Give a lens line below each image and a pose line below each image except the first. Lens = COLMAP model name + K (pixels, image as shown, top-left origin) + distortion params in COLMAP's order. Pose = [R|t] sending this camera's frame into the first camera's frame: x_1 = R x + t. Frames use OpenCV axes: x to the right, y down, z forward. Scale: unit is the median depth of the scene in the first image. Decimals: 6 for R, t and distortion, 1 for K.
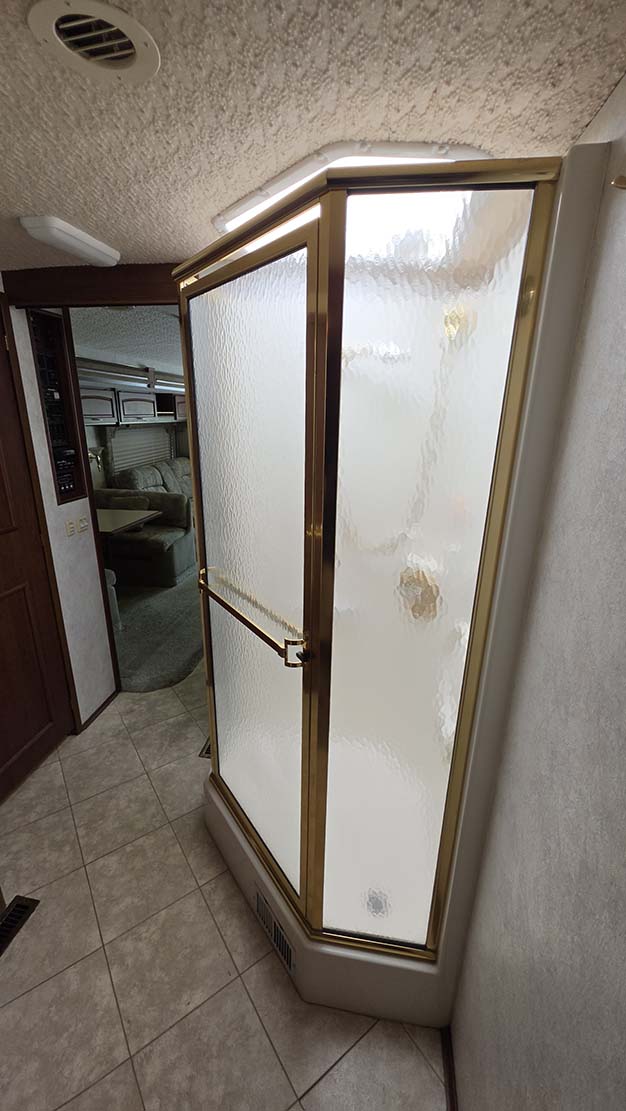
lens RADIAL K [[440.1, 0, 315.8], [0, 440.1, 553.7], [0, 0, 1]] dist [0.008976, -0.006880]
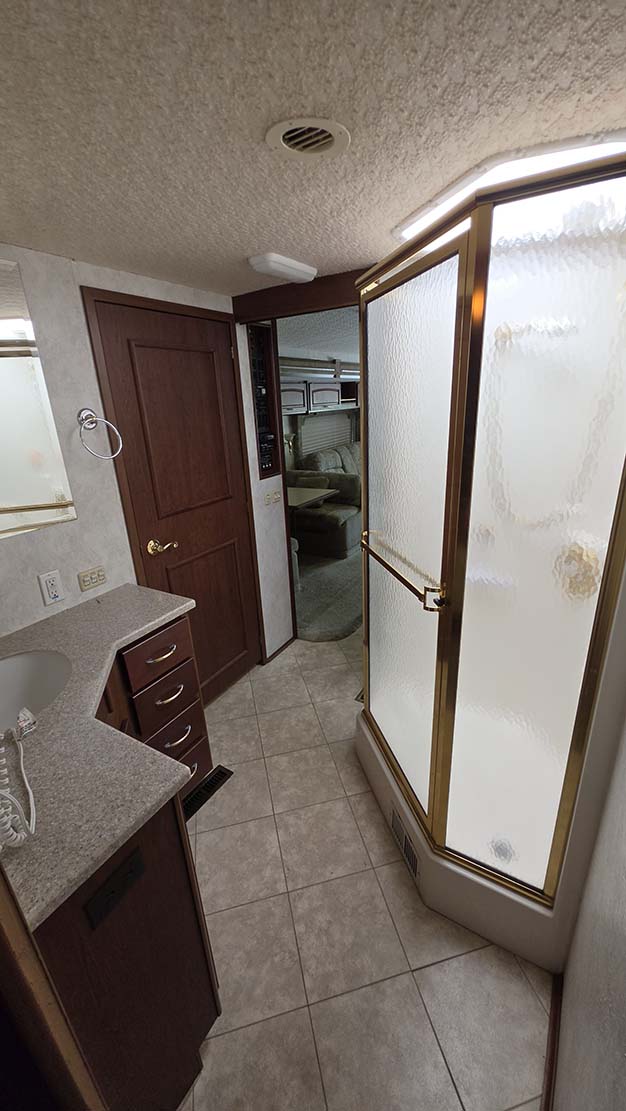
lens RADIAL K [[437.0, 0, 314.6], [0, 437.0, 553.0], [0, 0, 1]] dist [0.007760, -0.006102]
pose [[0.923237, 0.071832, -0.377457, 0.064441], [-0.058666, 0.997204, 0.046280, 0.045405], [0.379726, -0.020583, 0.924870, -0.140857]]
